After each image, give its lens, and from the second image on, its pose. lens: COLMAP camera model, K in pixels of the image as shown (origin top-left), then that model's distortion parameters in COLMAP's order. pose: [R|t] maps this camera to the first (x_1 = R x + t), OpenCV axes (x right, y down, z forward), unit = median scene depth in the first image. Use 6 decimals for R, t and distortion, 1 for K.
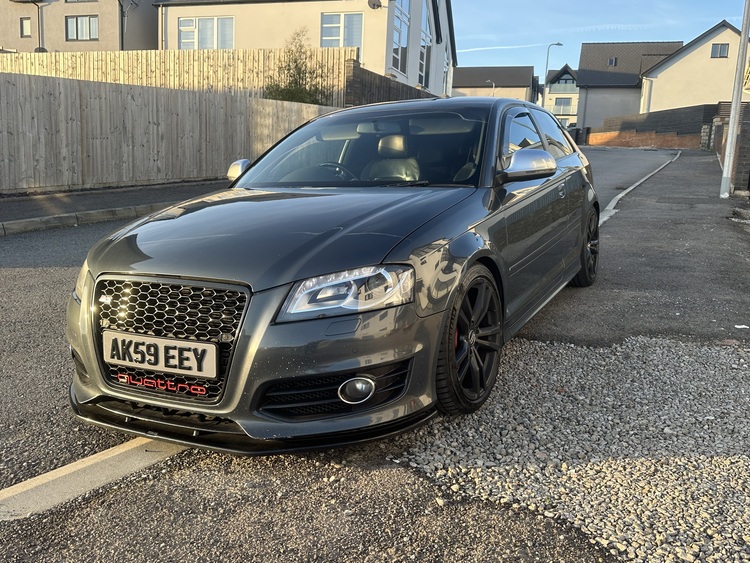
lens RADIAL K [[660.8, 0, 375.0], [0, 660.8, 281.5], [0, 0, 1]] dist [0.256800, -0.600011]
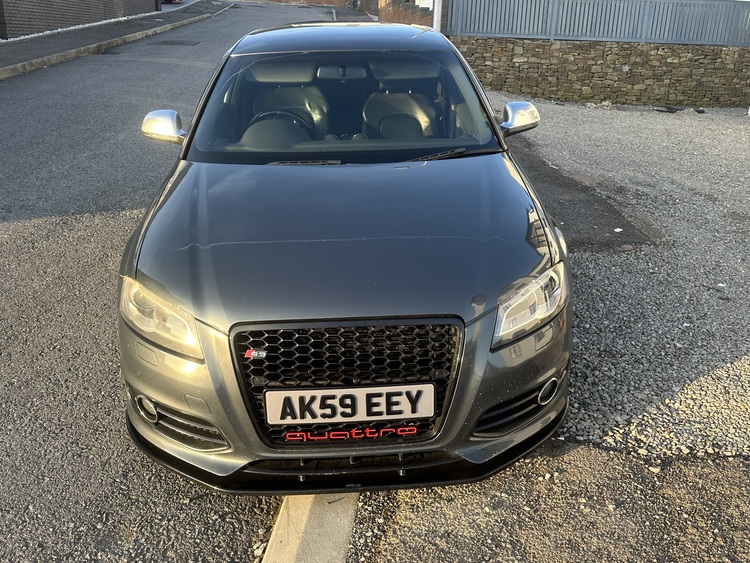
lens RADIAL K [[660.8, 0, 375.0], [0, 660.8, 281.5], [0, 0, 1]] dist [0.256800, -0.600011]
pose [[0.855598, -0.188398, 0.482139, -0.701842], [0.081643, 0.968873, 0.233708, -0.259253], [-0.511162, -0.160597, 0.844347, 0.262805]]
